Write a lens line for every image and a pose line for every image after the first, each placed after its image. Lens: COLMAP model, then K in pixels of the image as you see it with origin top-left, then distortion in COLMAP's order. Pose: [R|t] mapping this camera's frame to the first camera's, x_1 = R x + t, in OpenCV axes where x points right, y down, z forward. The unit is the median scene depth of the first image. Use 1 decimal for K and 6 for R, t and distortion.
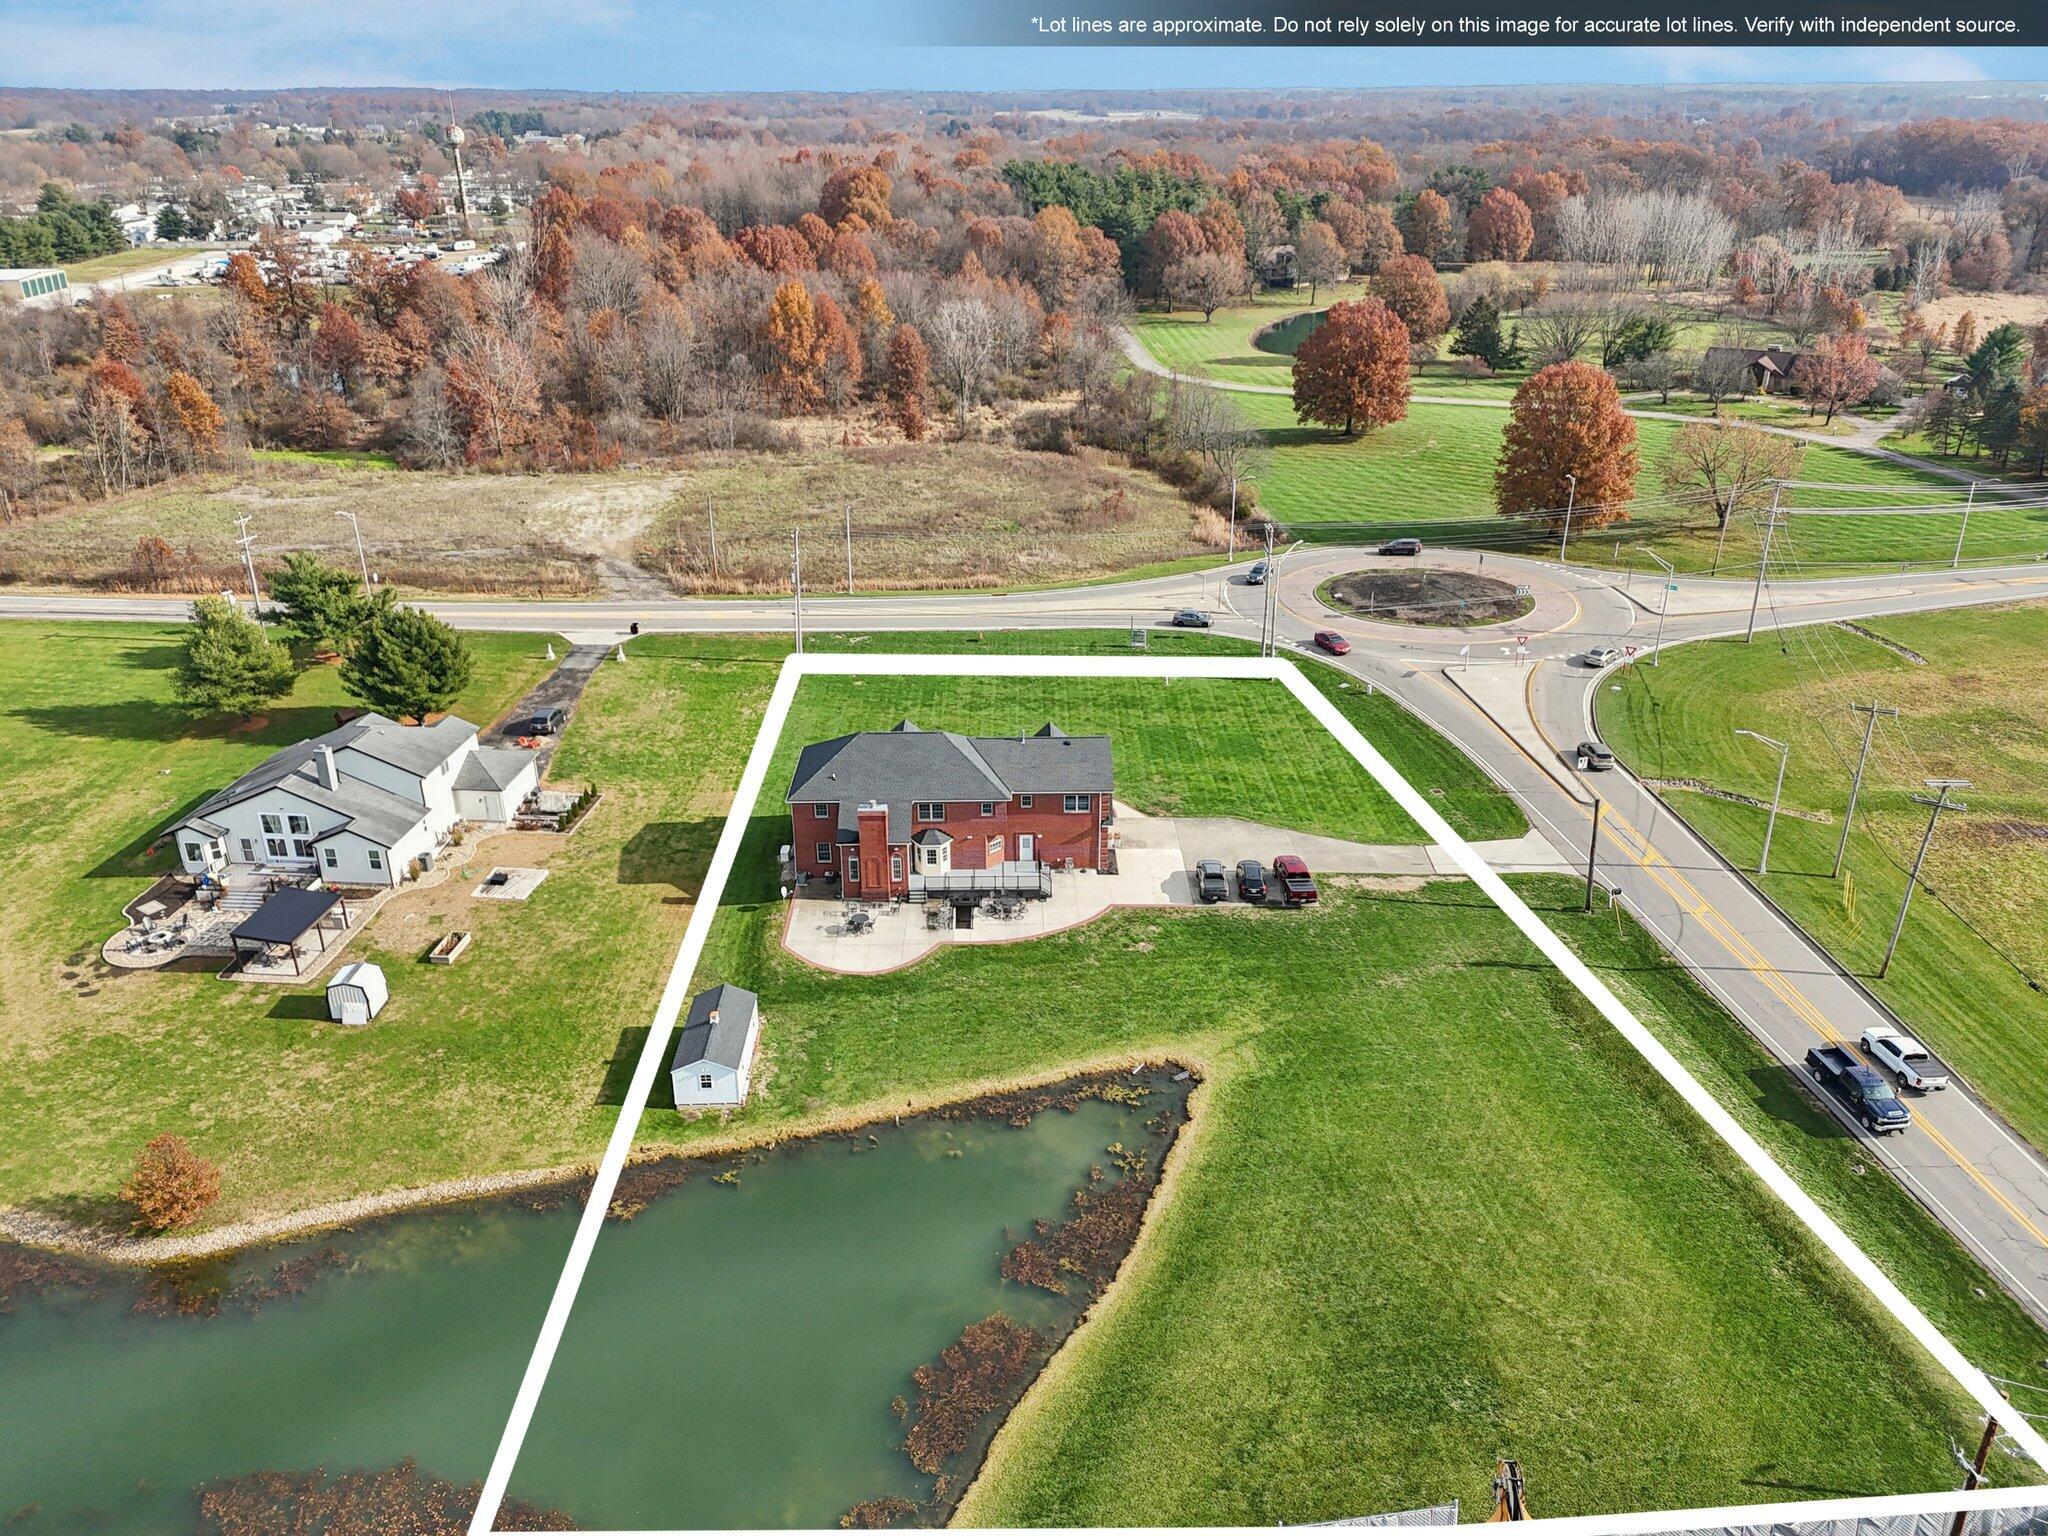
lens RADIAL K [[1537.9, 0, 1026.9], [0, 1537.9, 732.0], [0, 0, 1]] dist [0.080413, -0.079893]
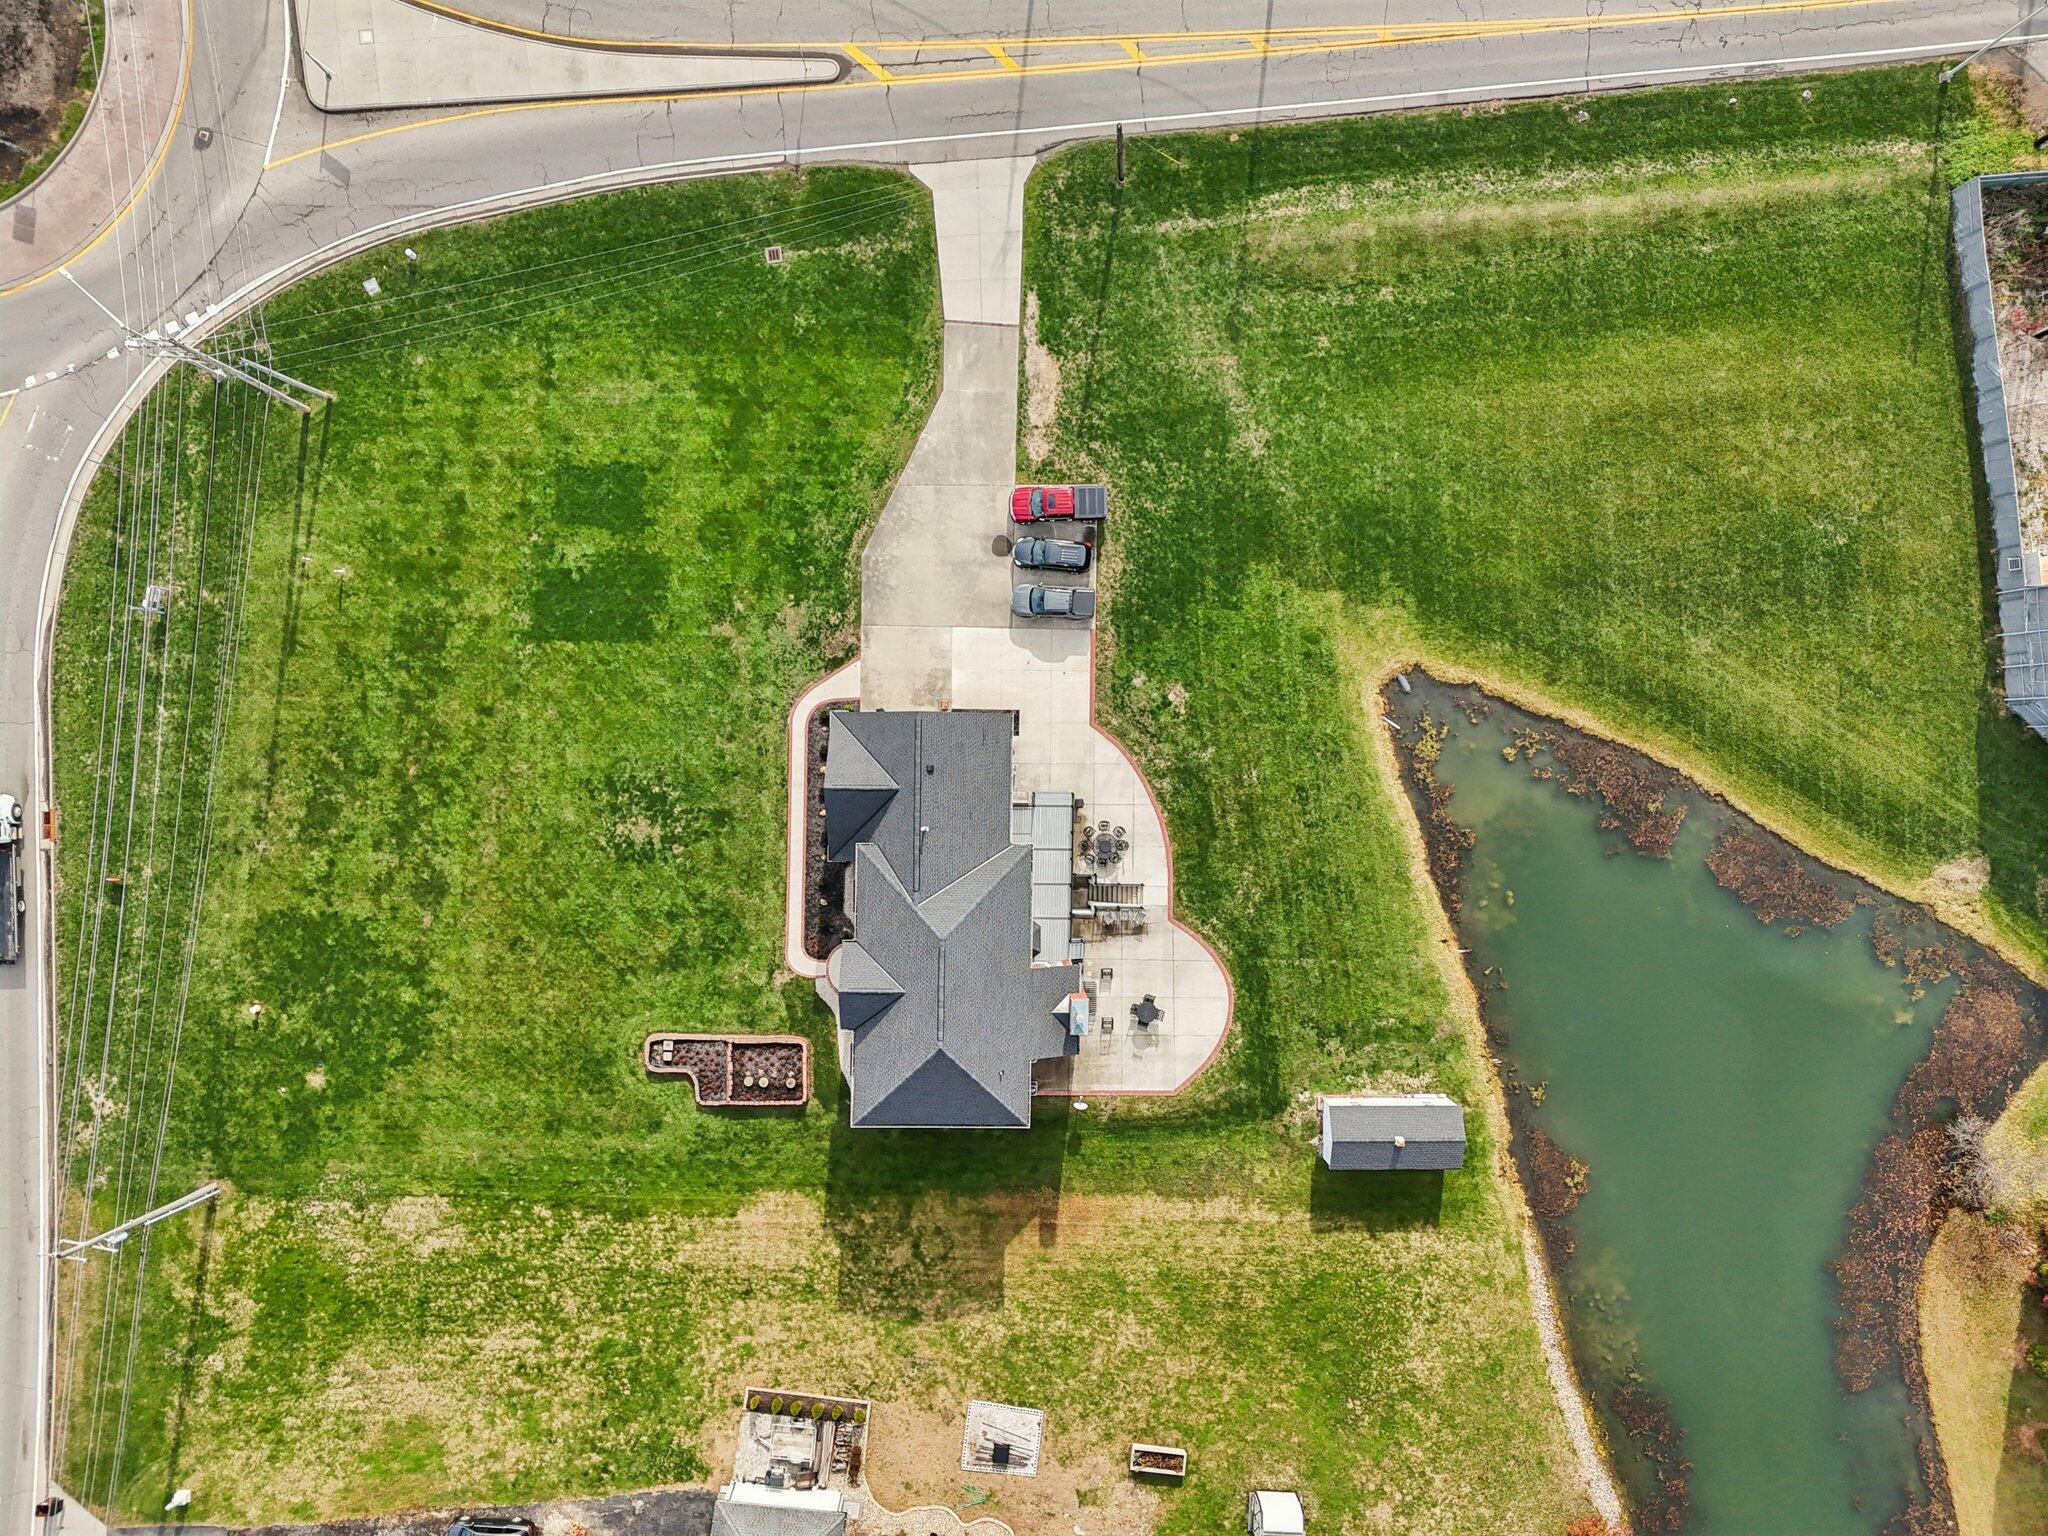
lens RADIAL K [[1491.6, 0, 1023.3], [0, 1491.6, 773.8], [0, 0, 1]] dist [0.079728, -0.081654]
pose [[0.026261, -0.999655, -0.000765, 0.026200], [0.355173, 0.008615, 0.934761, -0.664725], [-0.934432, -0.024819, 0.355277, 0.714437]]
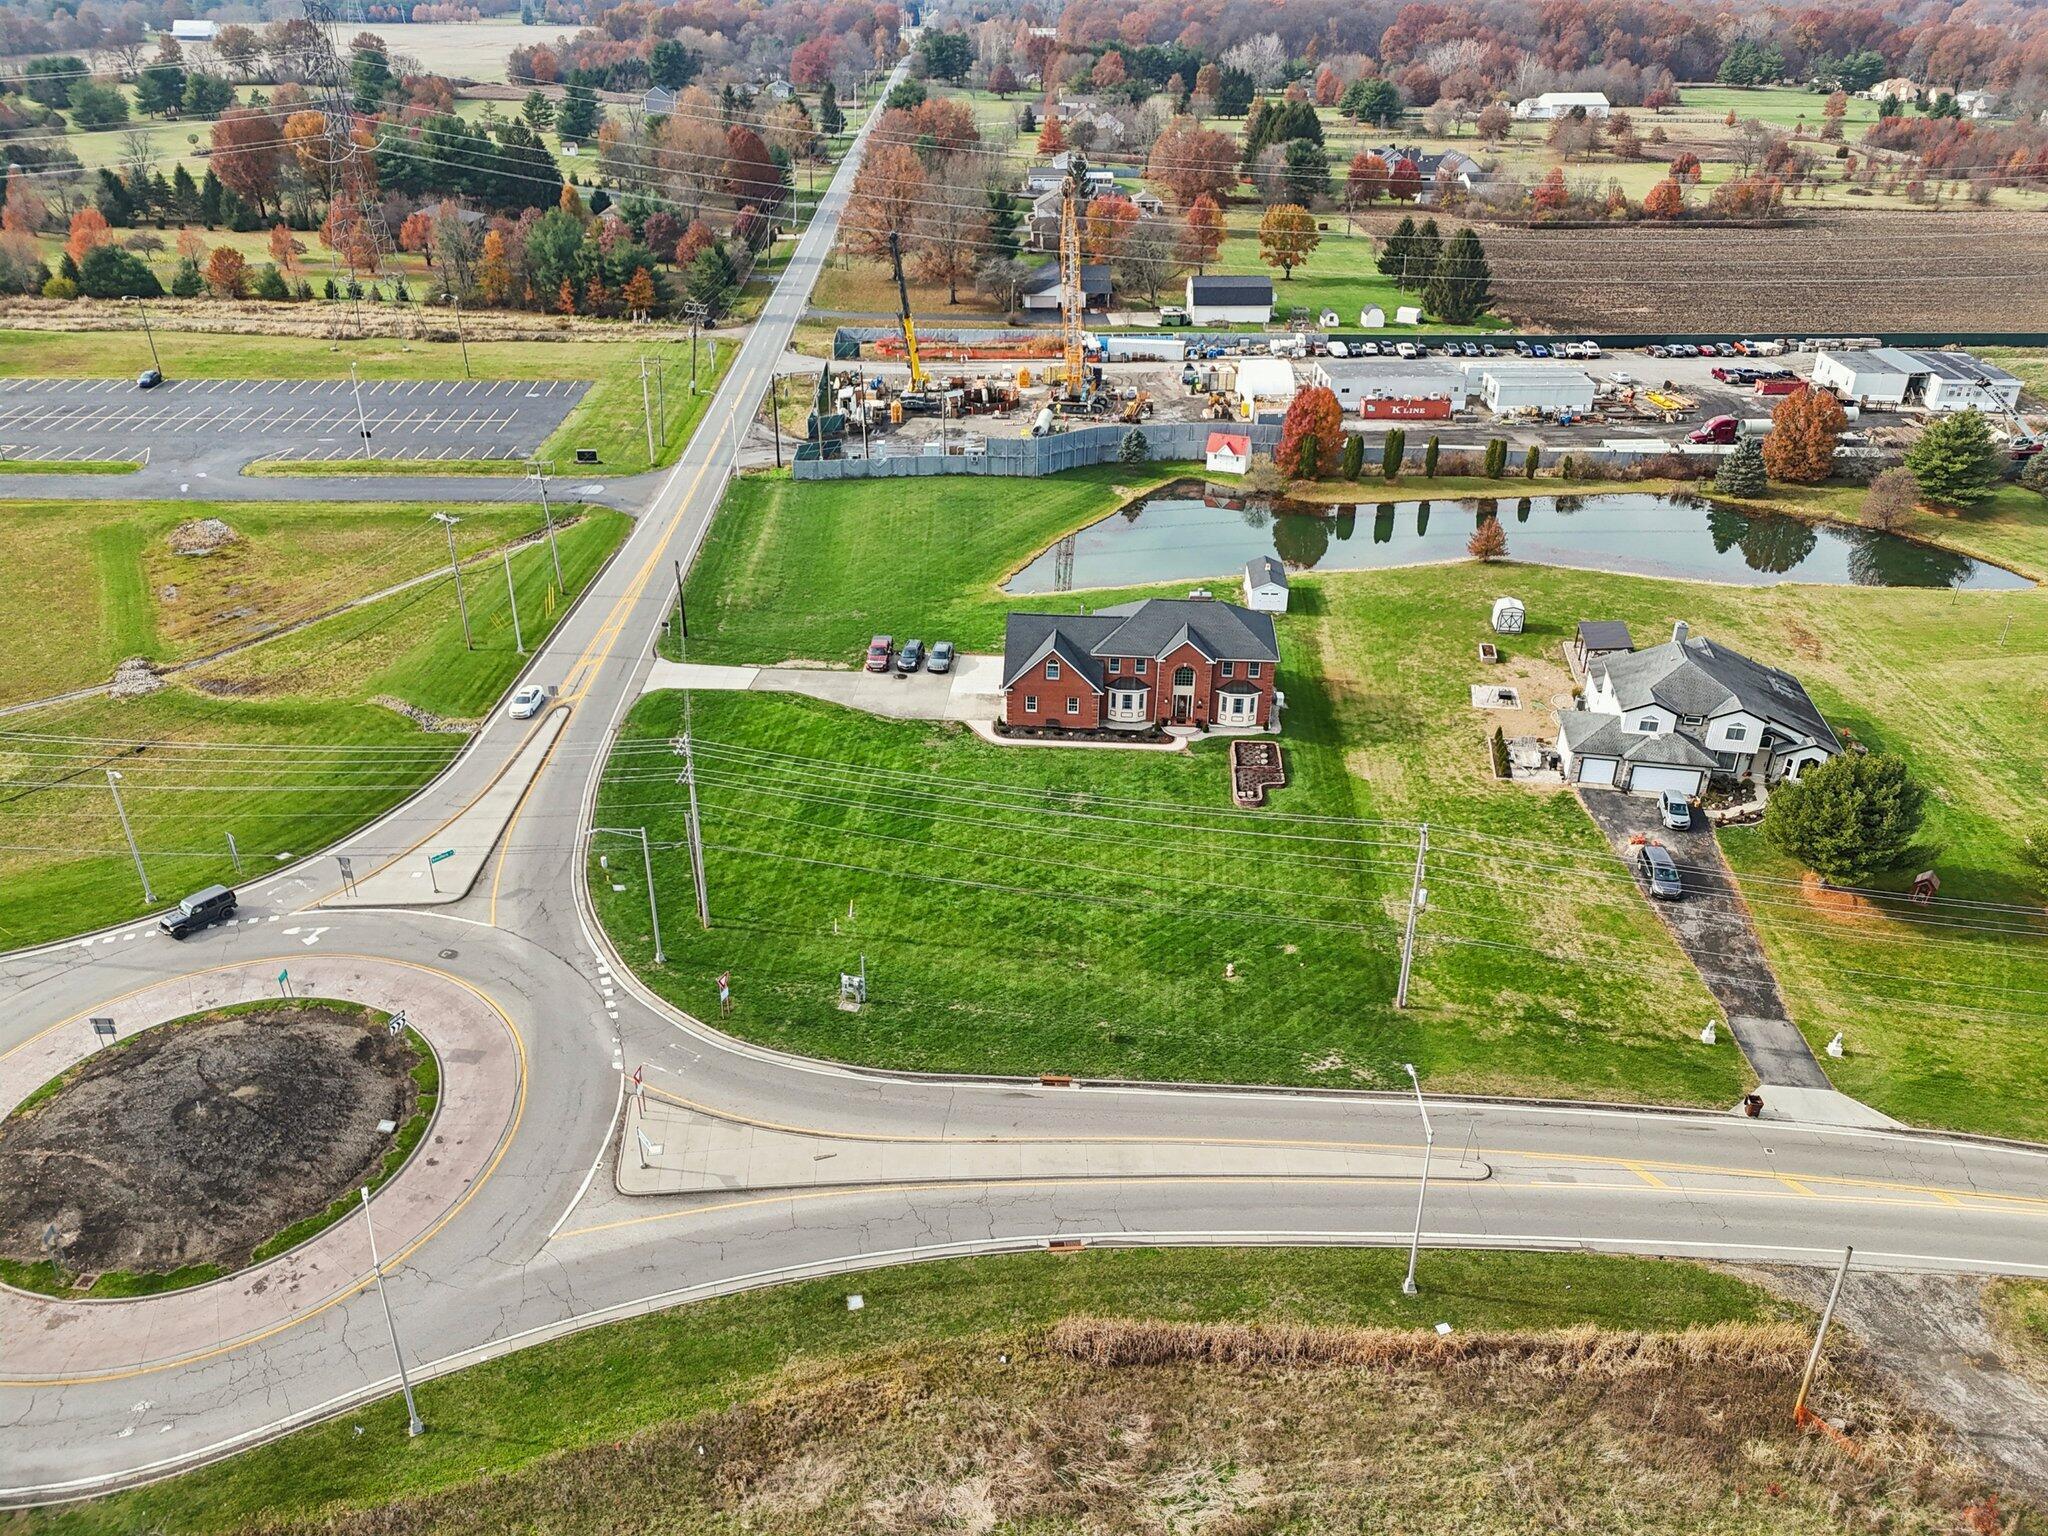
lens RADIAL K [[1491.6, 0, 1023.3], [0, 1491.6, 773.8], [0, 0, 1]] dist [0.079728, -0.081654]
pose [[-0.995968, -0.044689, 0.077782, -0.052575], [0.031978, 0.633242, 0.773293, -0.815071], [-0.083813, 0.772663, -0.629260, 1.850747]]
